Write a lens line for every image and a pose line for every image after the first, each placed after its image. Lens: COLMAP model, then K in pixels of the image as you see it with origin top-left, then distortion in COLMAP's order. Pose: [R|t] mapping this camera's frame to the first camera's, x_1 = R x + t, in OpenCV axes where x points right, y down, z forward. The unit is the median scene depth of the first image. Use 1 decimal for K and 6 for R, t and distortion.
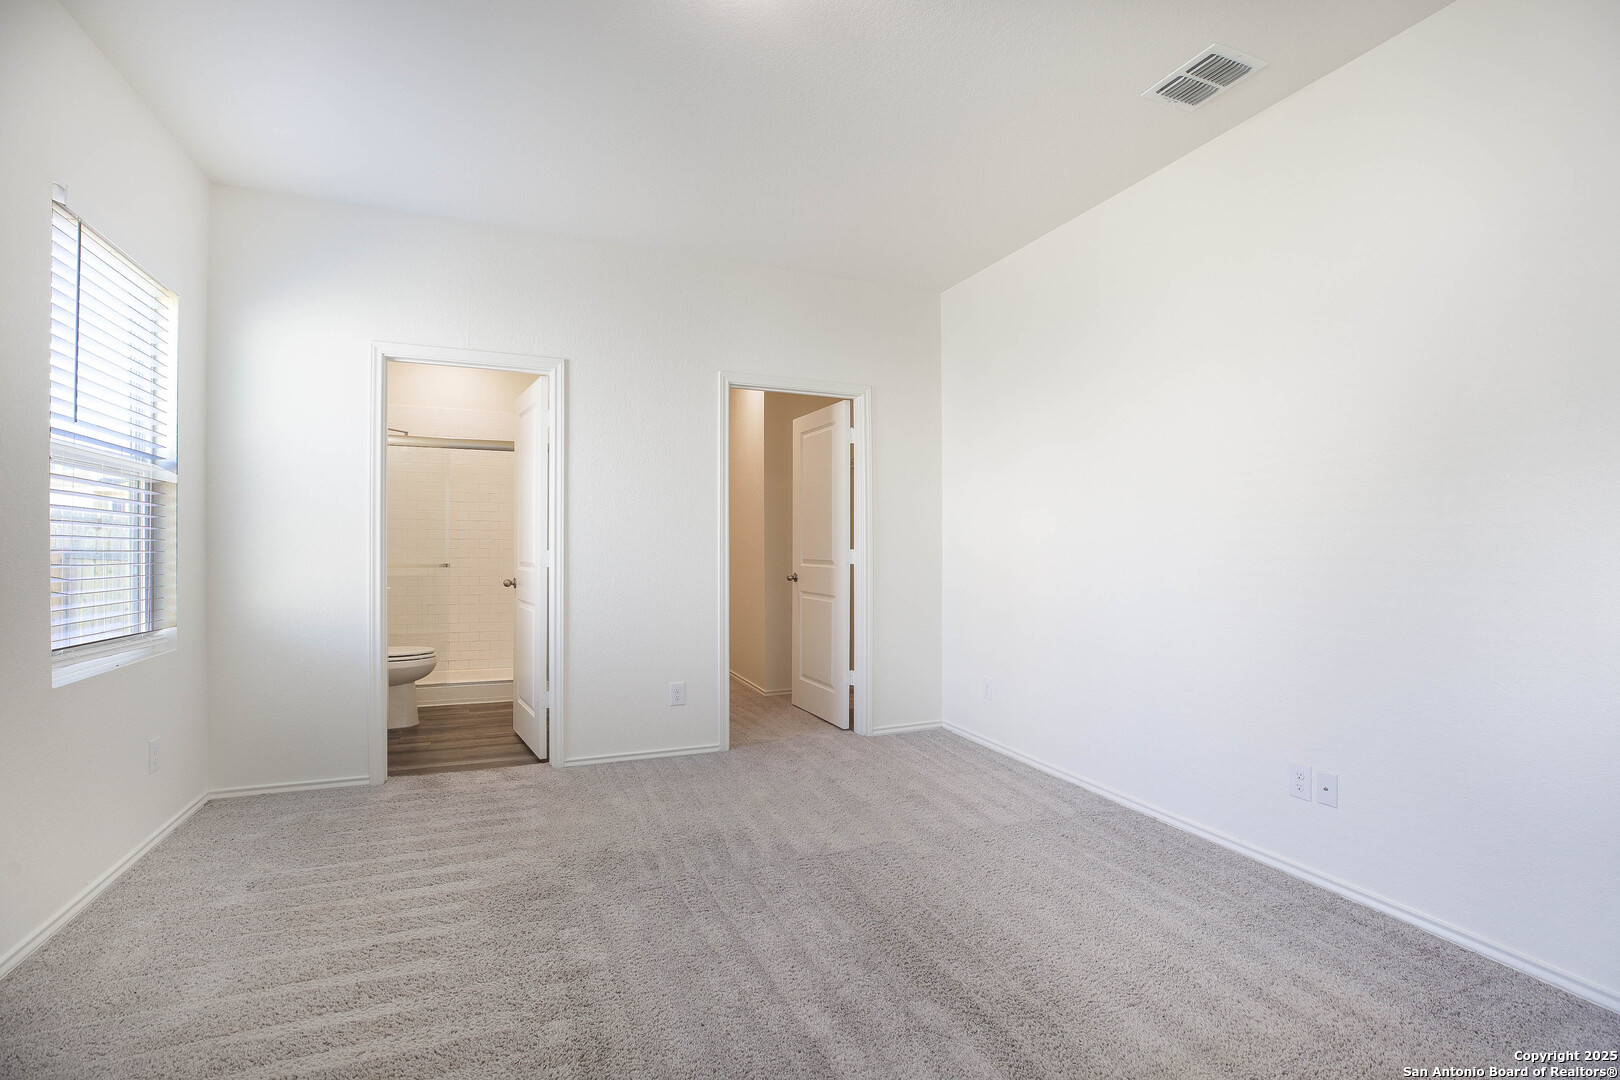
lens RADIAL K [[744.4, 0, 810.5], [0, 744.4, 537.5], [0, 0, 1]] dist [-0.019881, 0.002388]
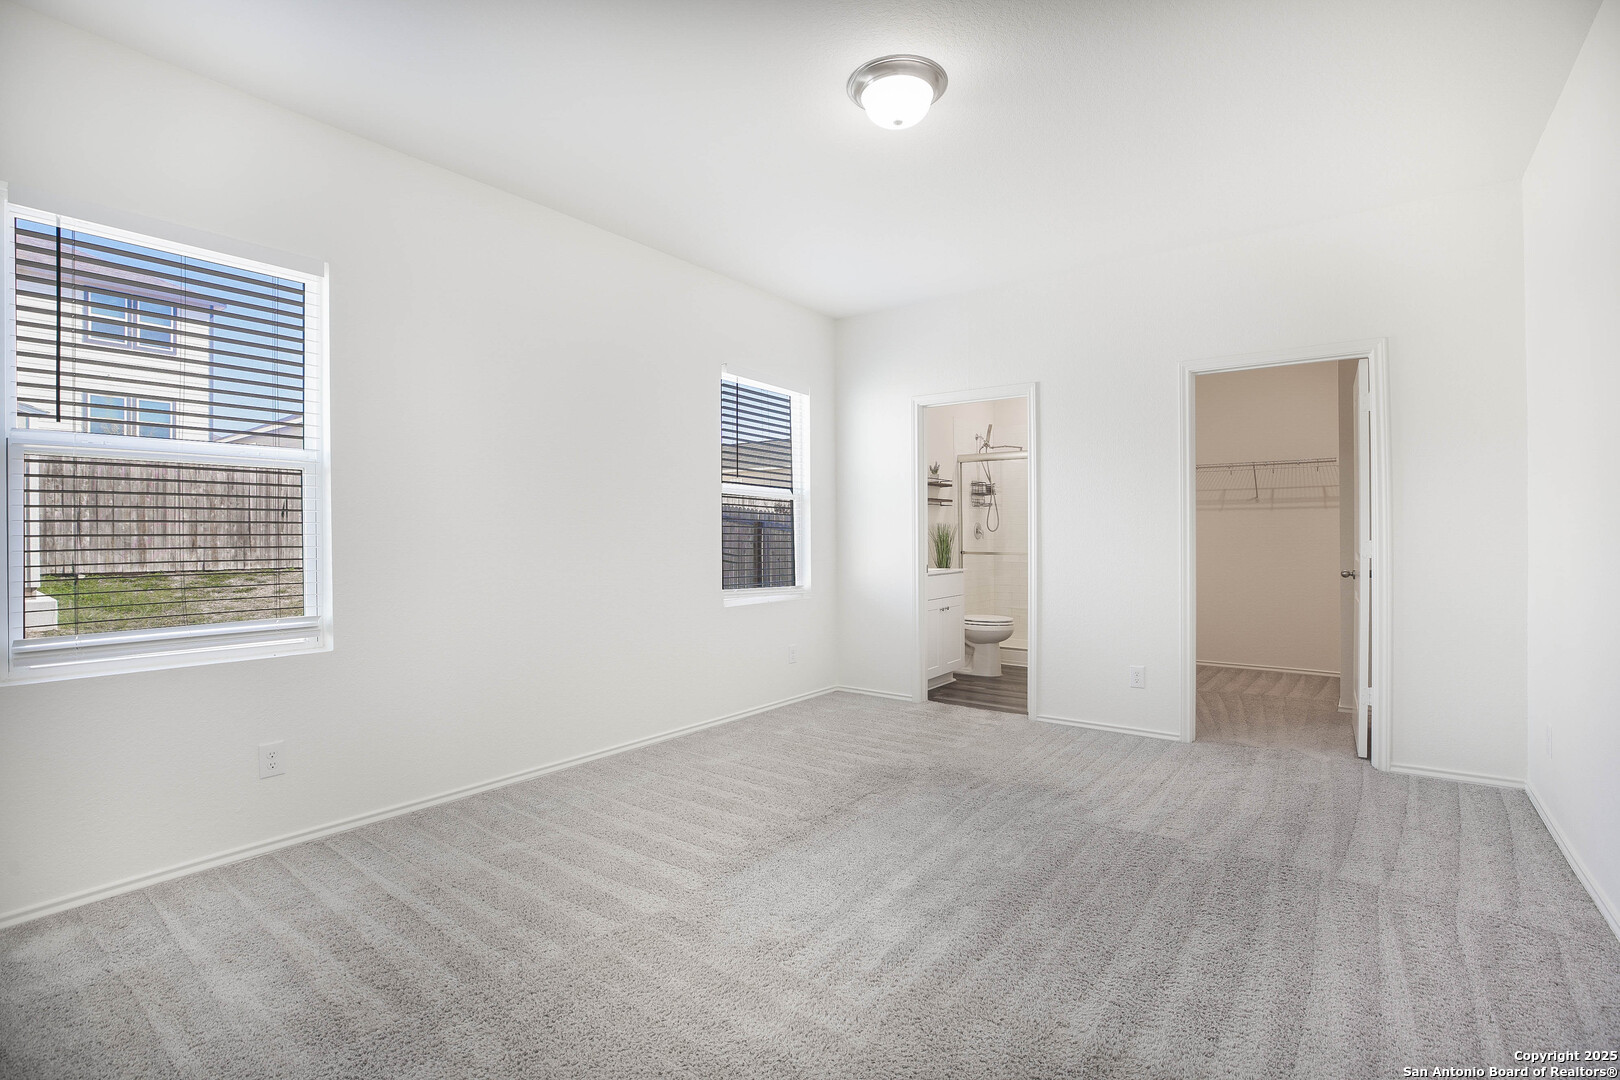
lens RADIAL K [[744.4, 0, 806.1], [0, 744.4, 539.4], [0, 0, 1]] dist [-0.019881, 0.002388]
pose [[0.509410, -0.000486, -0.860524, 0.592404], [0.017589, 0.999797, 0.009848, -0.005085], [0.860344, -0.020153, 0.509315, 0.075455]]
